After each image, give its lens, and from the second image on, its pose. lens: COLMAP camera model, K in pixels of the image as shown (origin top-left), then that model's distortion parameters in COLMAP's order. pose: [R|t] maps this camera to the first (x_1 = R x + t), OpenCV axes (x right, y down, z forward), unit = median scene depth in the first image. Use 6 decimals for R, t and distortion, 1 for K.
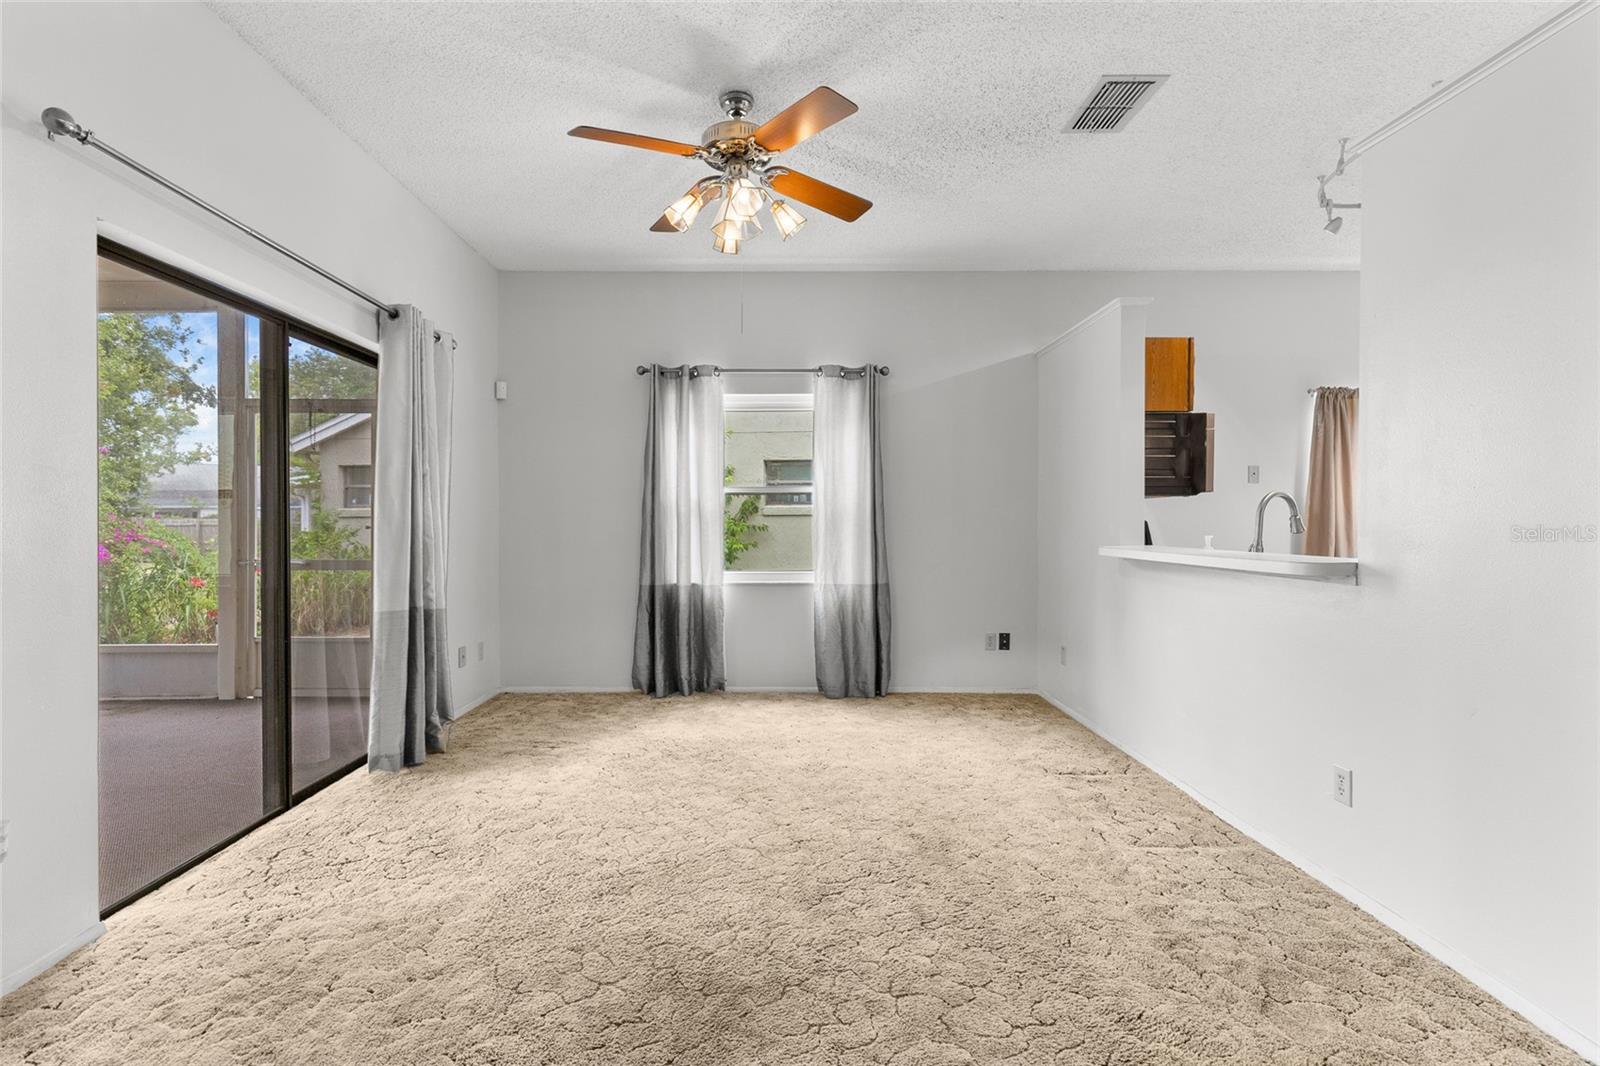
lens RADIAL K [[737.0, 0, 754.7], [0, 737.0, 525.5], [0, 0, 1]] dist [0.002133, -0.000006]
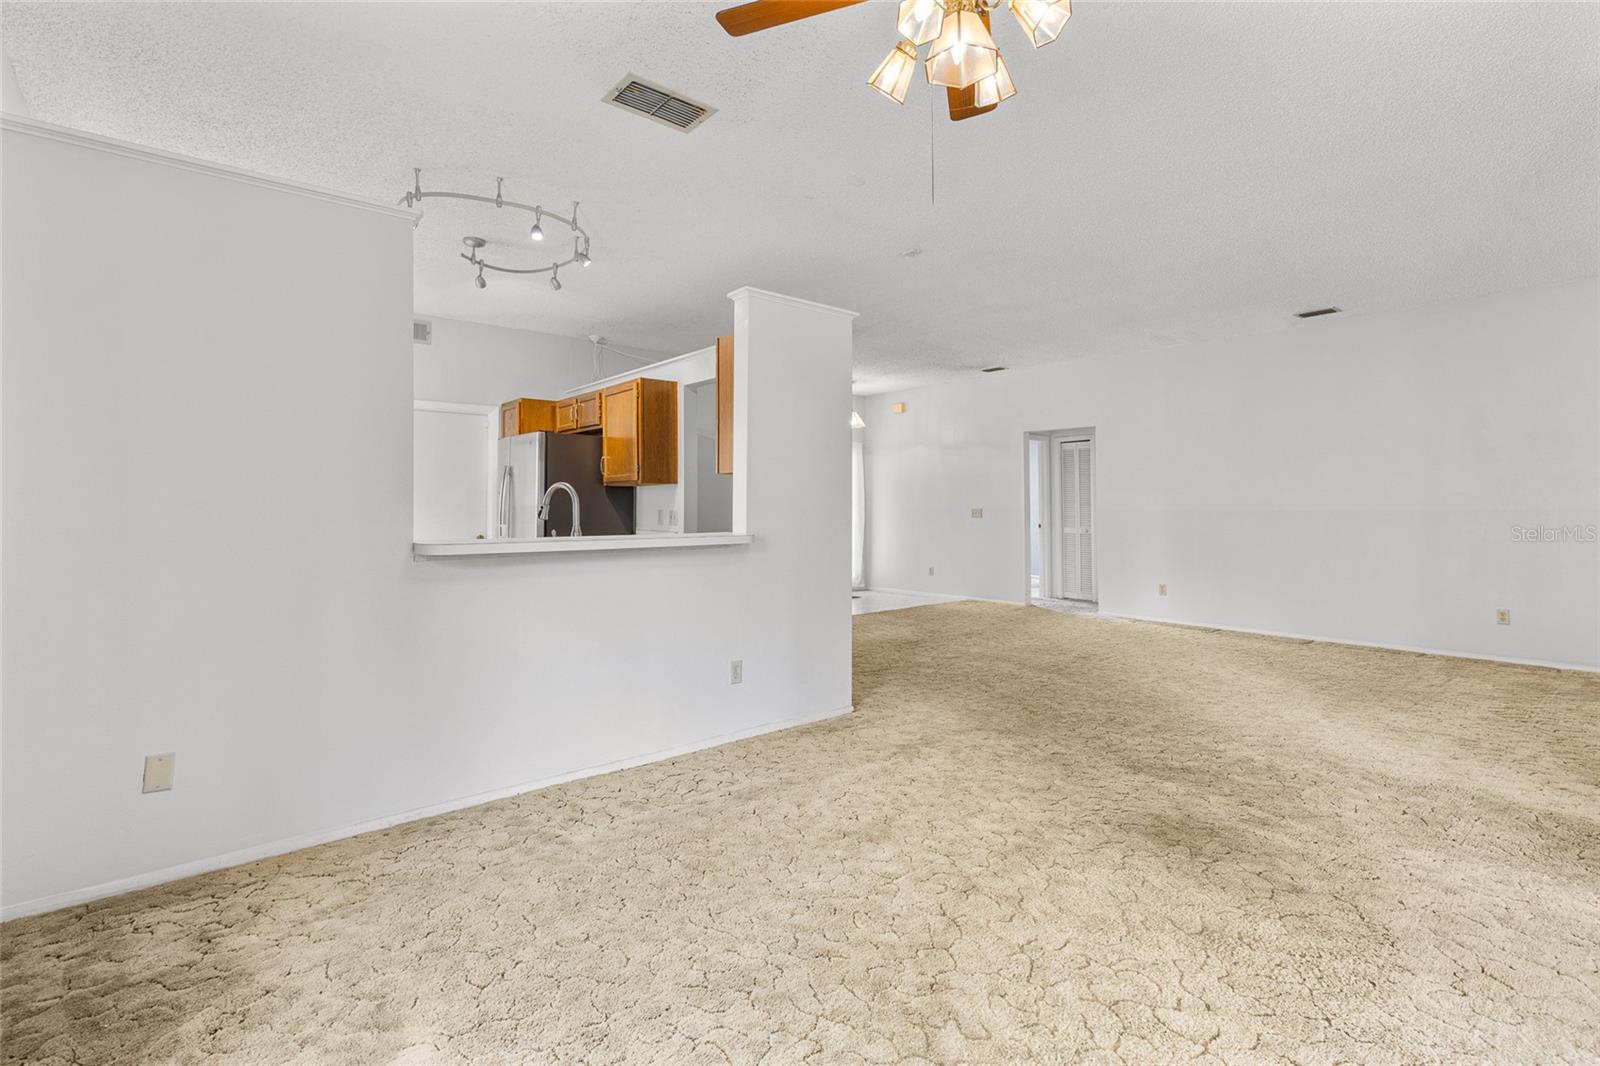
lens RADIAL K [[738.4, 0, 805.3], [0, 738.4, 492.3], [0, 0, 1]] dist [-0.001951, -0.000286]
pose [[-0.660192, 0.012981, 0.750985, -0.254218], [0.003775, 0.999895, -0.013965, -0.009923], [-0.751087, -0.006385, -0.660172, 0.941295]]
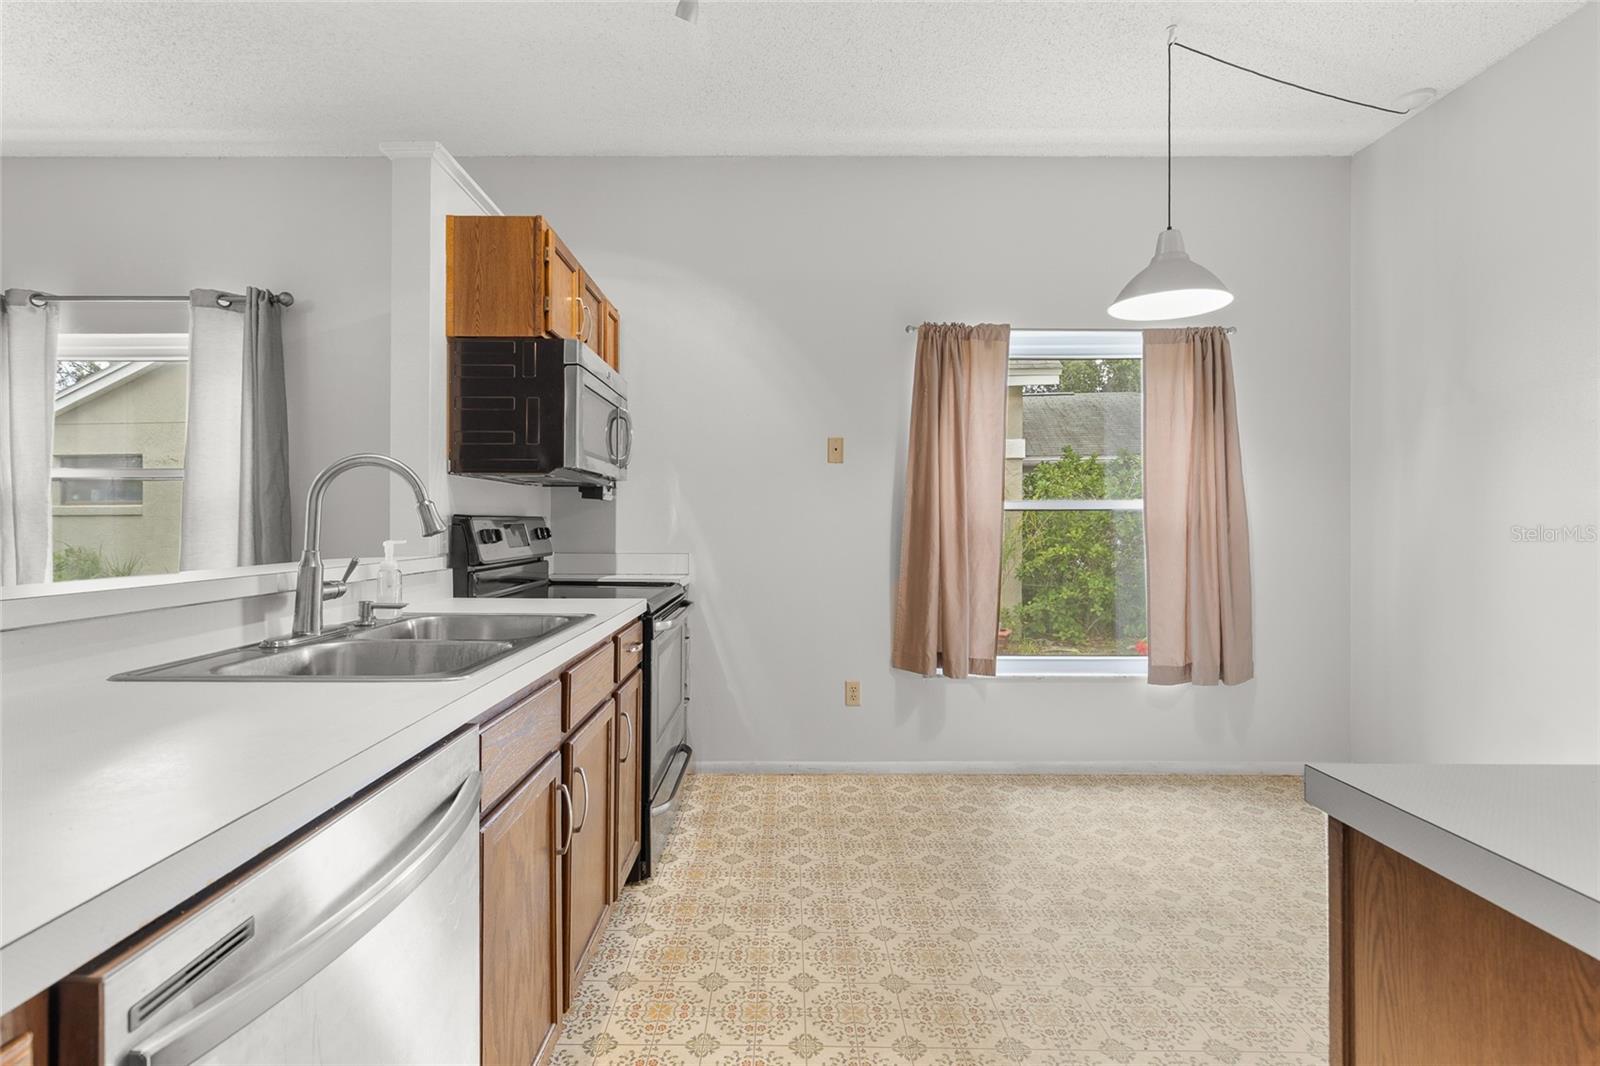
lens RADIAL K [[757.3, 0, 791.7], [0, 757.3, 523.5], [0, 0, 1]] dist [-0.000965, -0.000177]
pose [[0.999827, -0.004434, 0.018062, 0.636401], [0.004569, 0.999962, -0.007481, 0.005711], [-0.018029, 0.007562, 0.999809, 0.295284]]
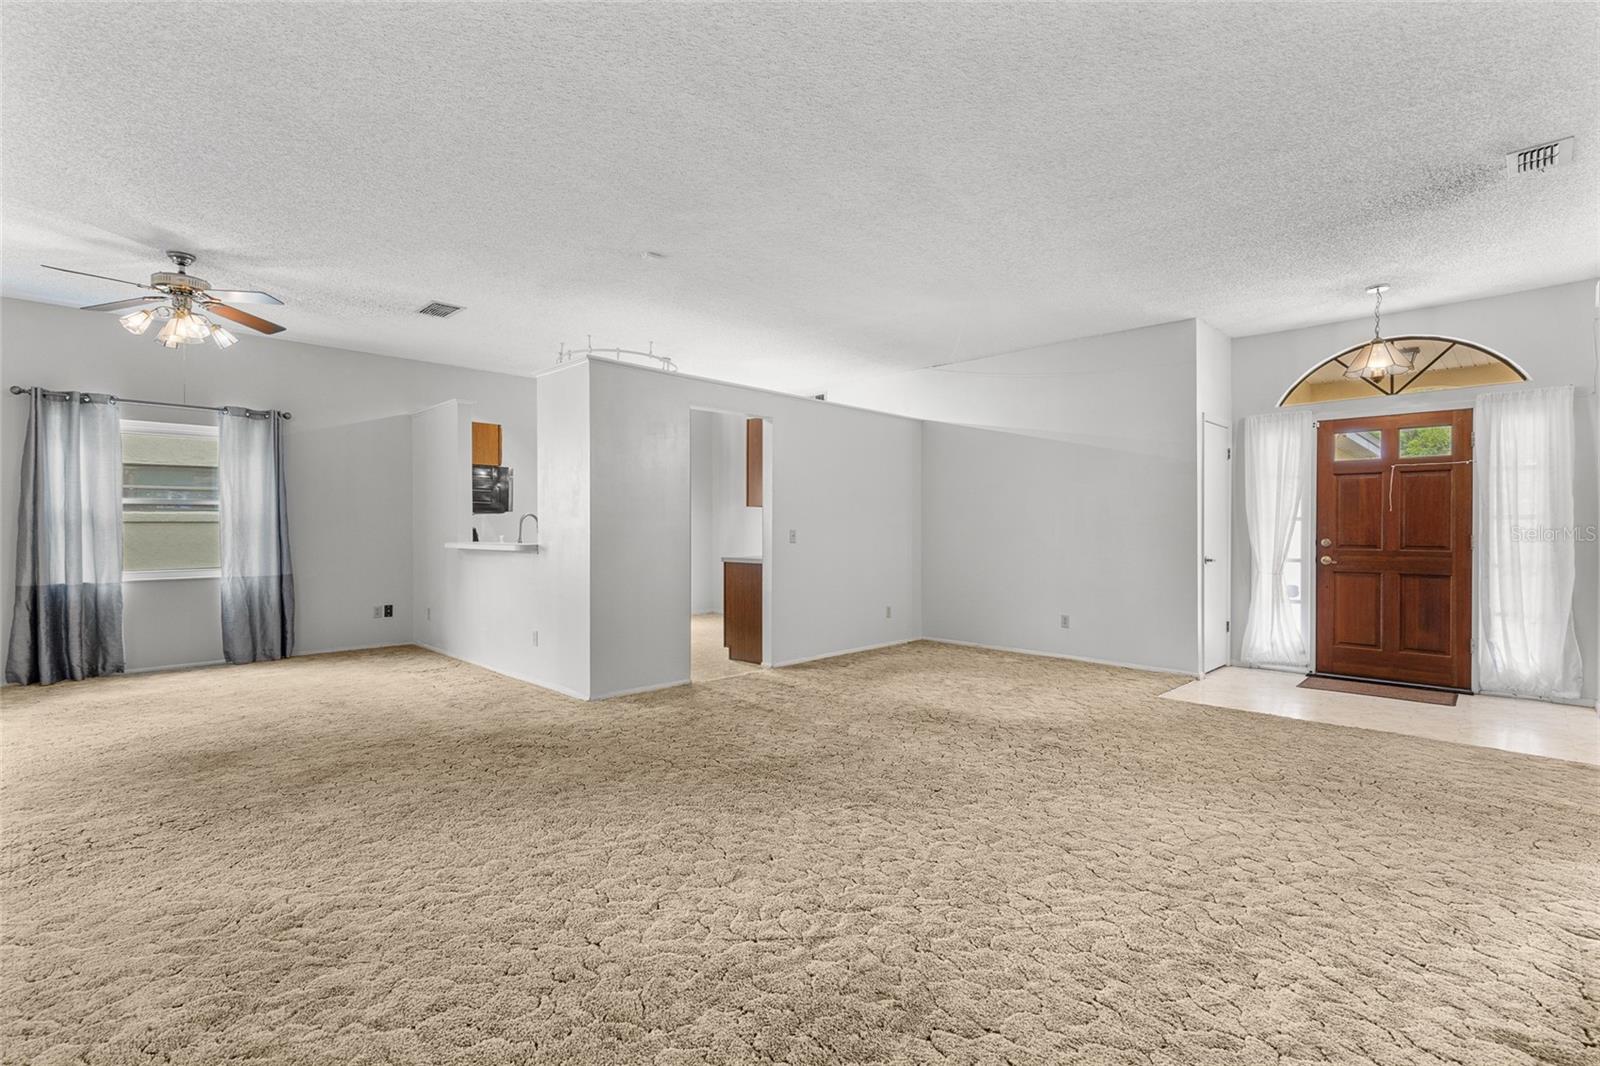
lens RADIAL K [[744.2, 0, 826.5], [0, 744.2, 533.4], [0, 0, 1]] dist [0.002768, 0.001062]
pose [[0.675314, -0.006230, 0.737504, -0.163116], [0.005782, 0.999978, 0.003152, 0.005317], [-0.737508, 0.002135, 0.675335, -0.640380]]
